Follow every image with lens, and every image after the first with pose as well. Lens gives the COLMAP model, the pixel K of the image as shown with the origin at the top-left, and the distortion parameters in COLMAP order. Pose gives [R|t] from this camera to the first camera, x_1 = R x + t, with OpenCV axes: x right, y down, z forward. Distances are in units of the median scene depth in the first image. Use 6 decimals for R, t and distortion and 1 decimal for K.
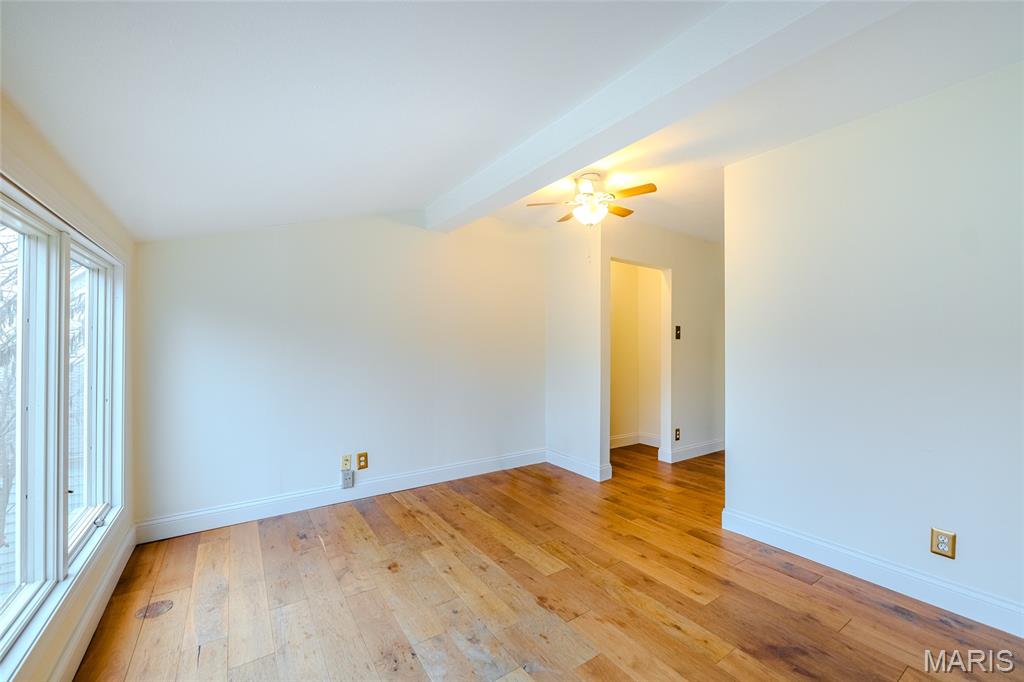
lens RADIAL K [[406.8, 0, 511.5], [0, 406.8, 343.0], [0, 0, 1]] dist [0.000018, -0.000974]
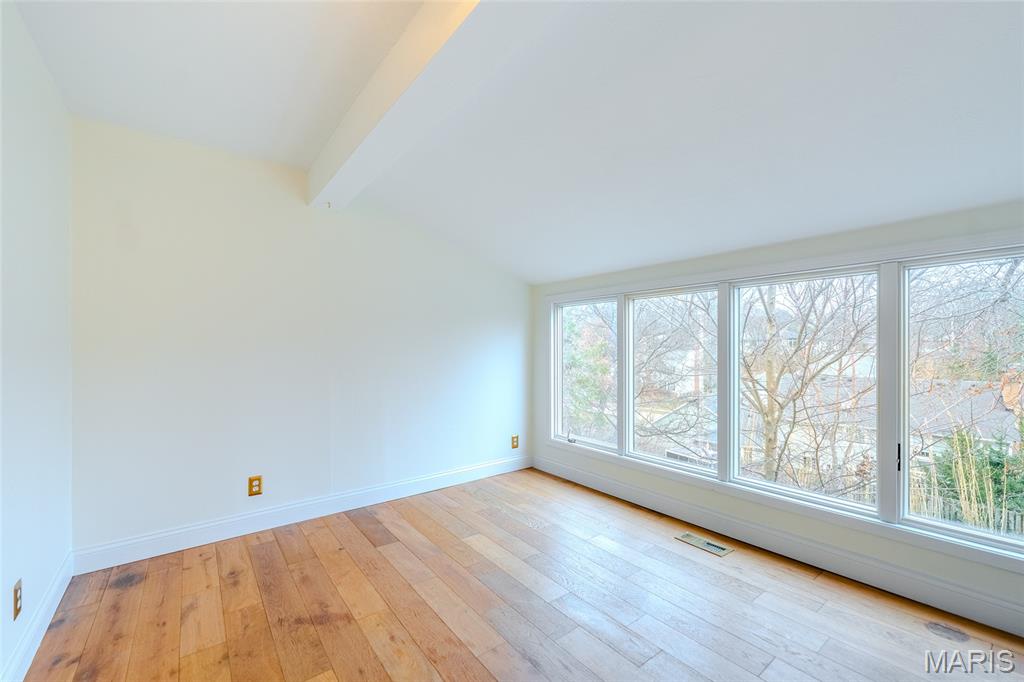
lens RADIAL K [[406.8, 0, 513.1], [0, 406.8, 345.5], [0, 0, 1]] dist [0.000018, -0.000974]
pose [[-0.998372, -0.003697, -0.056913, 0.176268], [-0.003197, 0.999956, -0.008870, 0.012477], [0.056943, -0.008673, -0.998340, 1.940388]]
